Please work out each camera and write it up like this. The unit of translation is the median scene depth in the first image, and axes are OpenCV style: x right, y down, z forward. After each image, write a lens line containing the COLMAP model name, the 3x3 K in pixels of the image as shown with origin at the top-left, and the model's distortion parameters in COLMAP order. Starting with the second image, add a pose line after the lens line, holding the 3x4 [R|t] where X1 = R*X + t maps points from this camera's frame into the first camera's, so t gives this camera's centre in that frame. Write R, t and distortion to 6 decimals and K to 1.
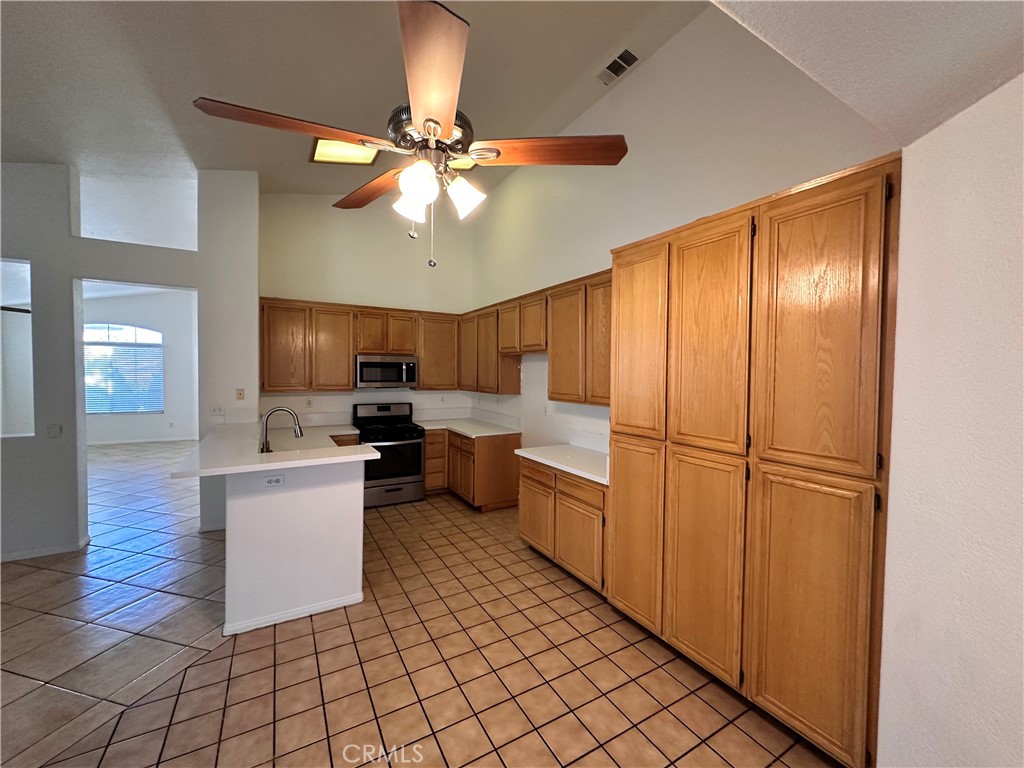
lens RADIAL K [[408.8, 0, 510.6], [0, 408.8, 384.1], [0, 0, 1]] dist [-0.002438, 0.000358]
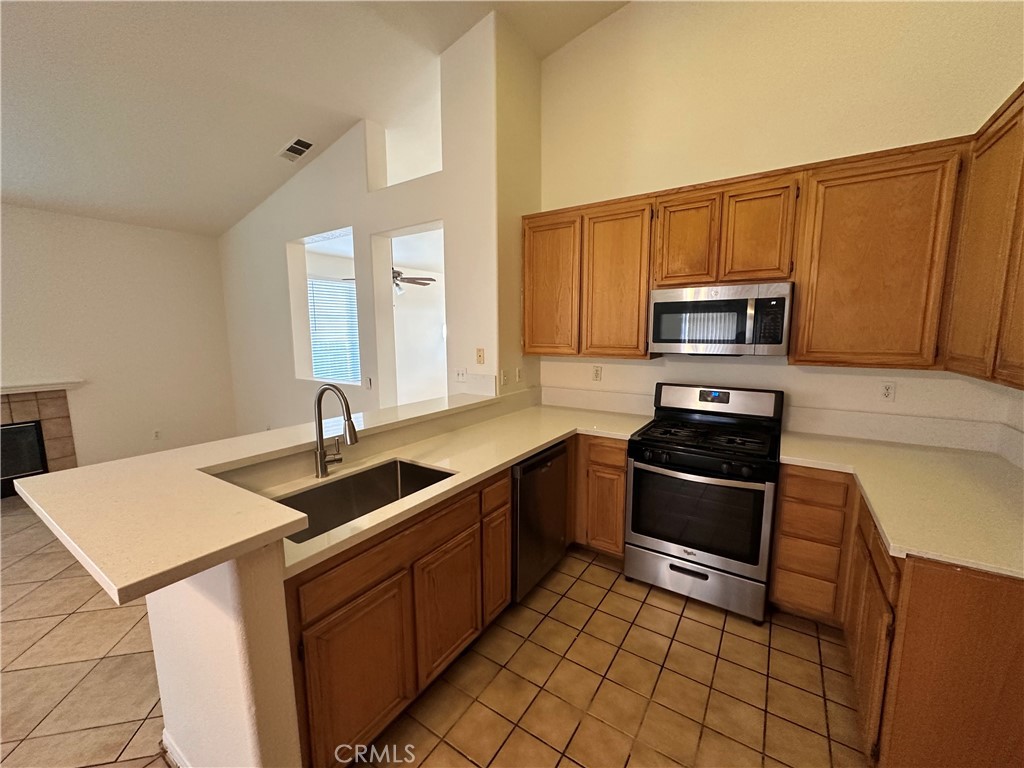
lens RADIAL K [[408.8, 0, 510.7], [0, 408.8, 383.0], [0, 0, 1]] dist [-0.002438, 0.000358]
pose [[0.444527, 0.104688, -0.889627, 0.022015], [-0.017891, 0.993987, 0.108028, -0.006432], [0.895587, -0.032105, 0.443727, 0.592427]]
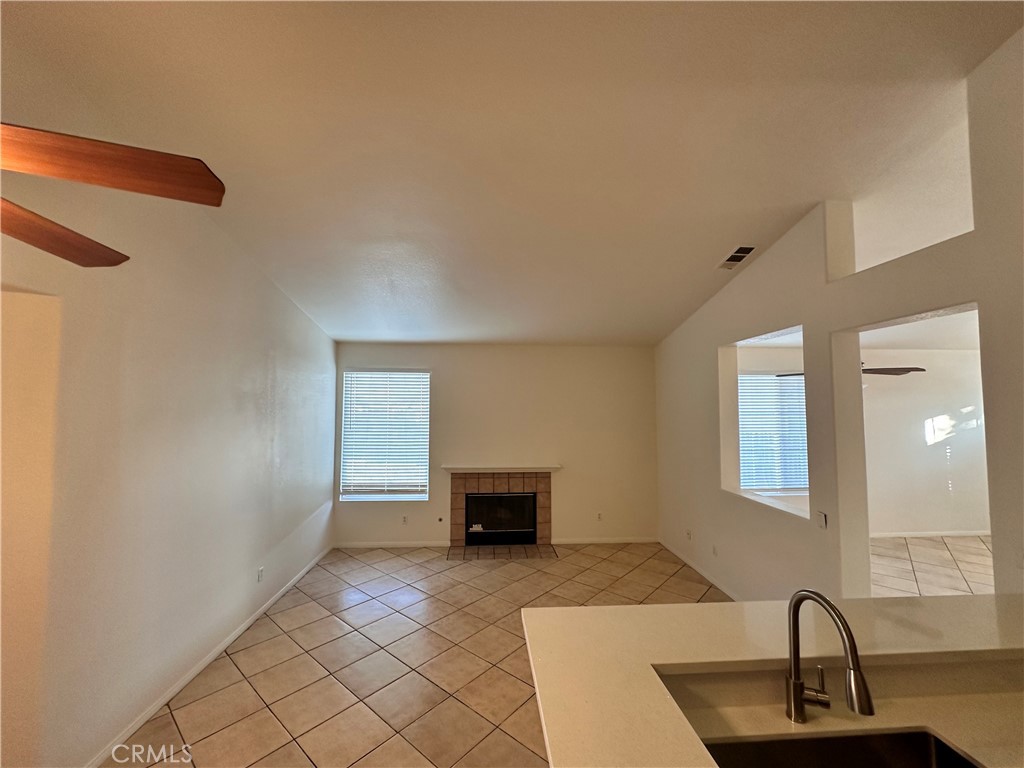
lens RADIAL K [[408.8, 0, 514.0], [0, 408.8, 387.0], [0, 0, 1]] dist [-0.002438, 0.000358]
pose [[-0.440061, -0.050881, -0.896525, -0.049389], [-0.028379, 0.998683, -0.042749, -0.070305], [0.897519, 0.006631, -0.440925, 0.553936]]
